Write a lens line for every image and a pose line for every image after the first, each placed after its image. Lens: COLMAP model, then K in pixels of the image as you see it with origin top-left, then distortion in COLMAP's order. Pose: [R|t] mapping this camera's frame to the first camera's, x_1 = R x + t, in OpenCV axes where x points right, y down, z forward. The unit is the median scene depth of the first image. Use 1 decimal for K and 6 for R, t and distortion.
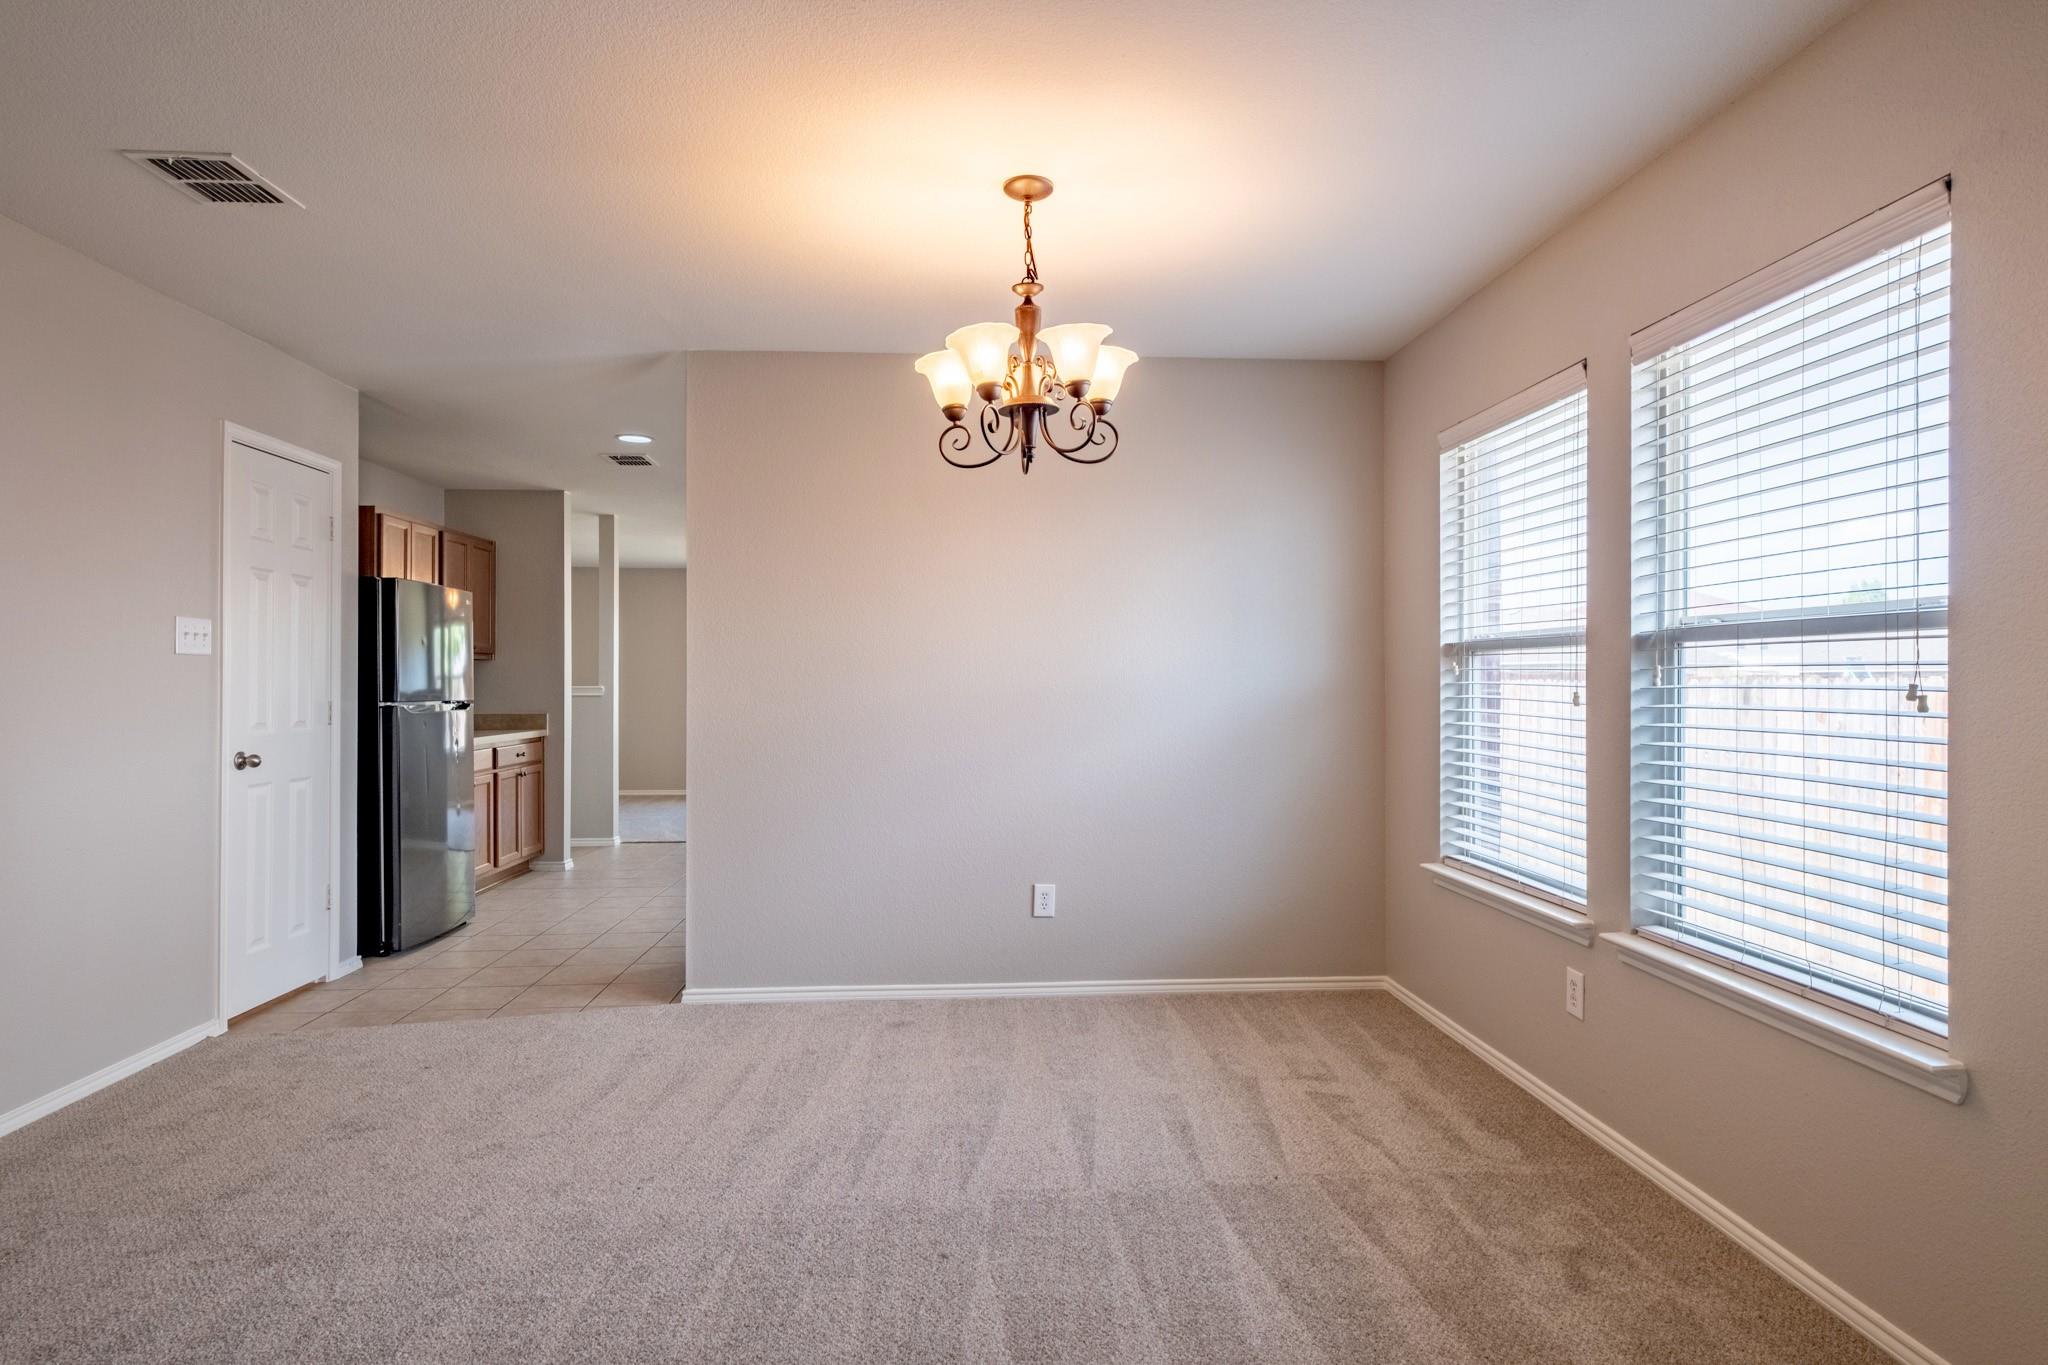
lens RADIAL K [[1090.0, 0, 1024.0], [0, 1090.0, 682.5], [0, 0, 1]] dist [-0.002106, -0.000553]
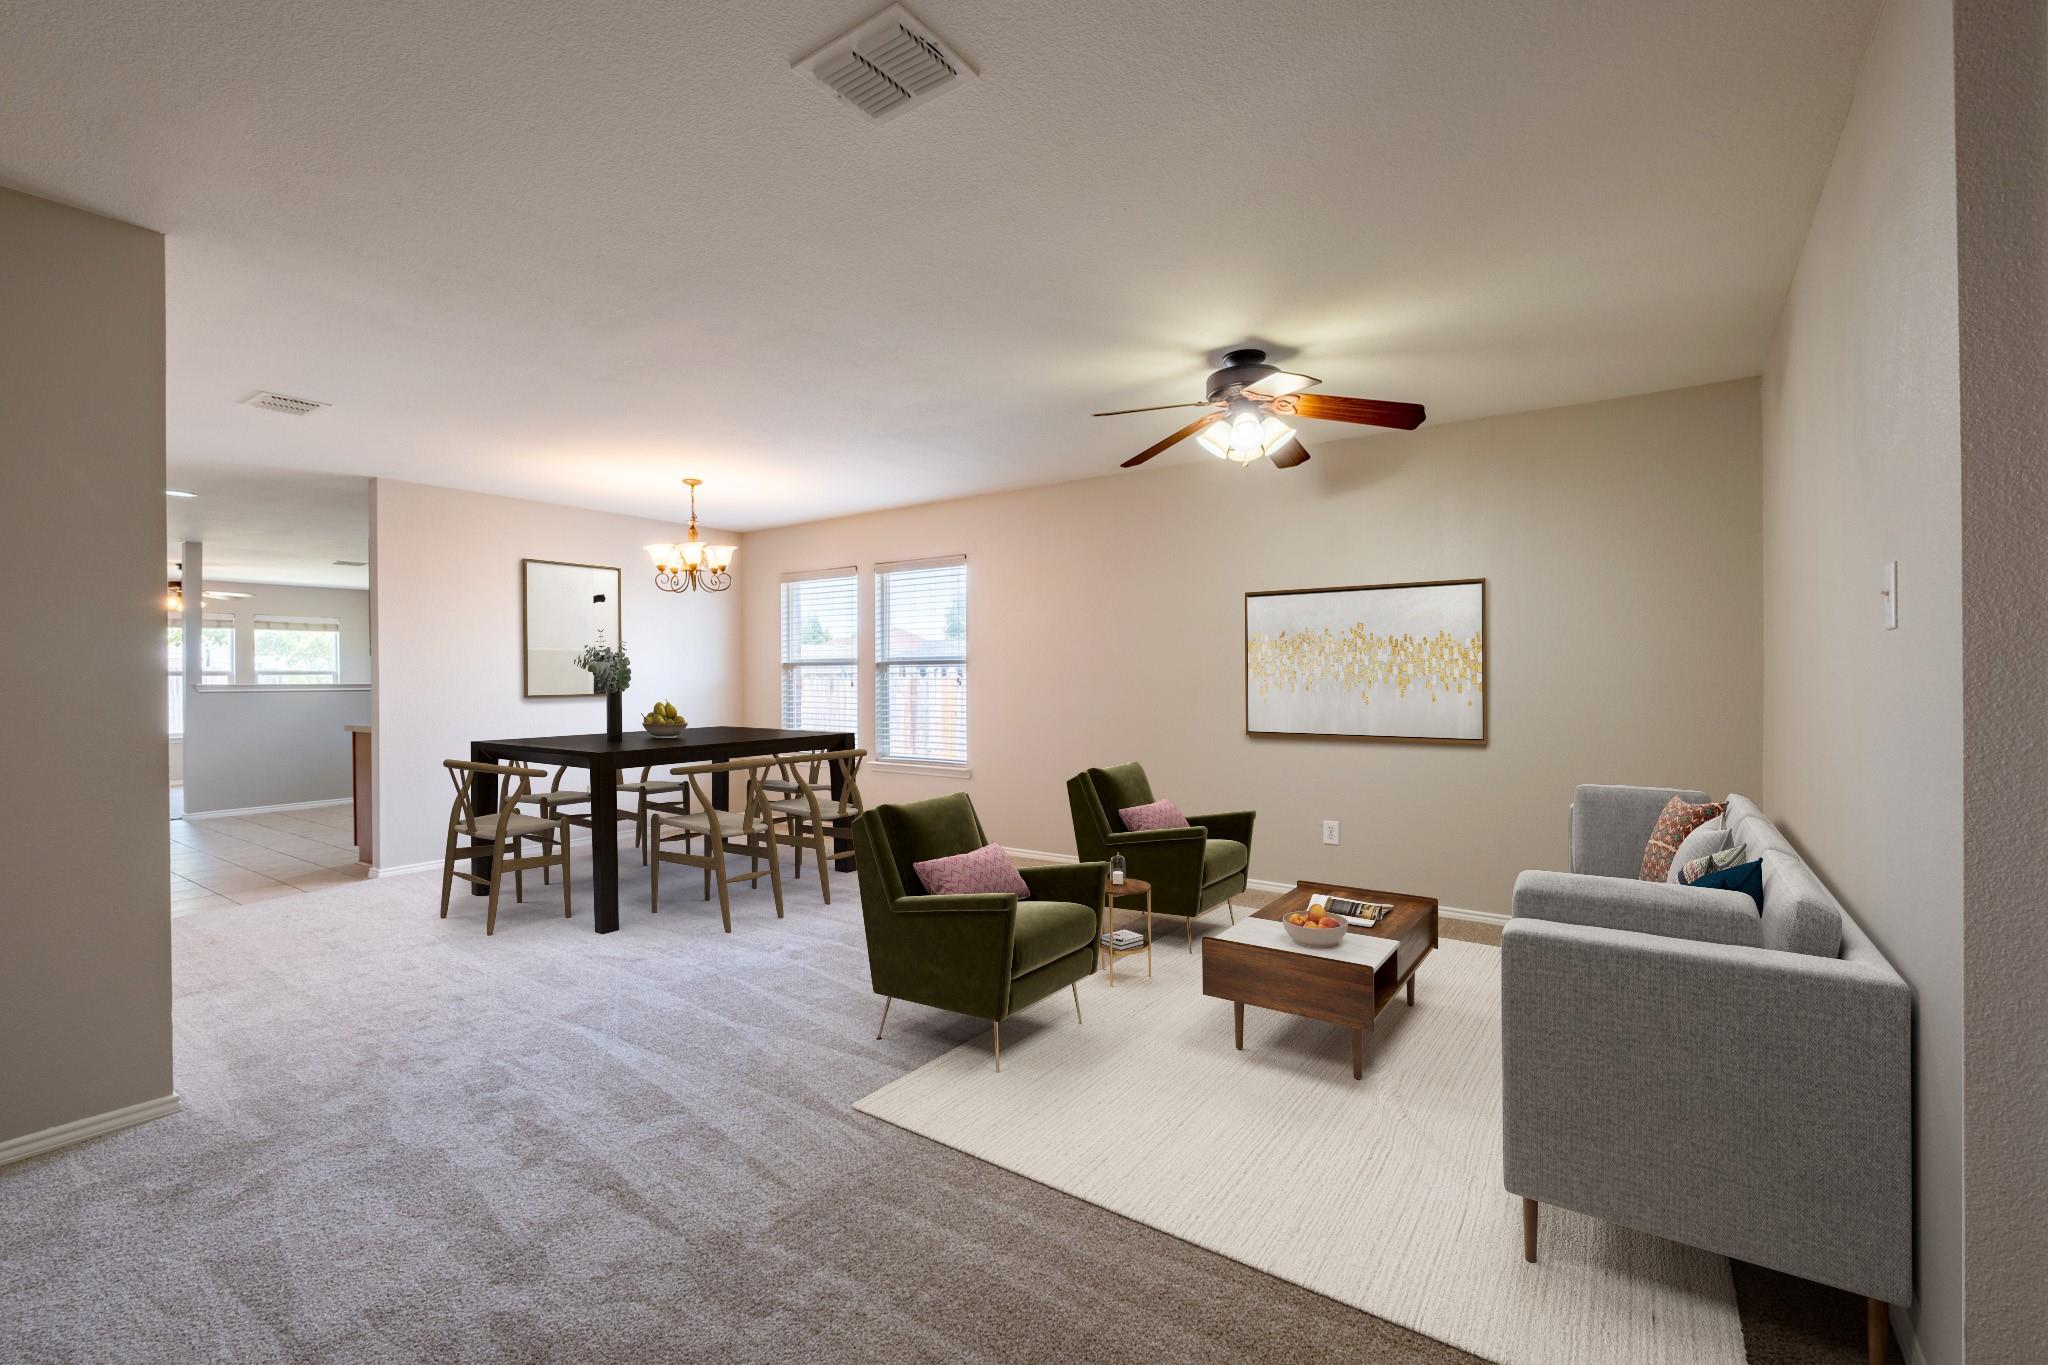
lens RADIAL K [[886.3, 0, 1024.0], [0, 886.3, 682.5], [0, 0, 1]] dist [0.005299, -0.009846]
pose [[0.620237, -0.004344, 0.784402, -1.126095], [0.005024, 0.999986, 0.001565, 0.009501], [-0.784398, 0.002970, 0.620251, -0.862669]]
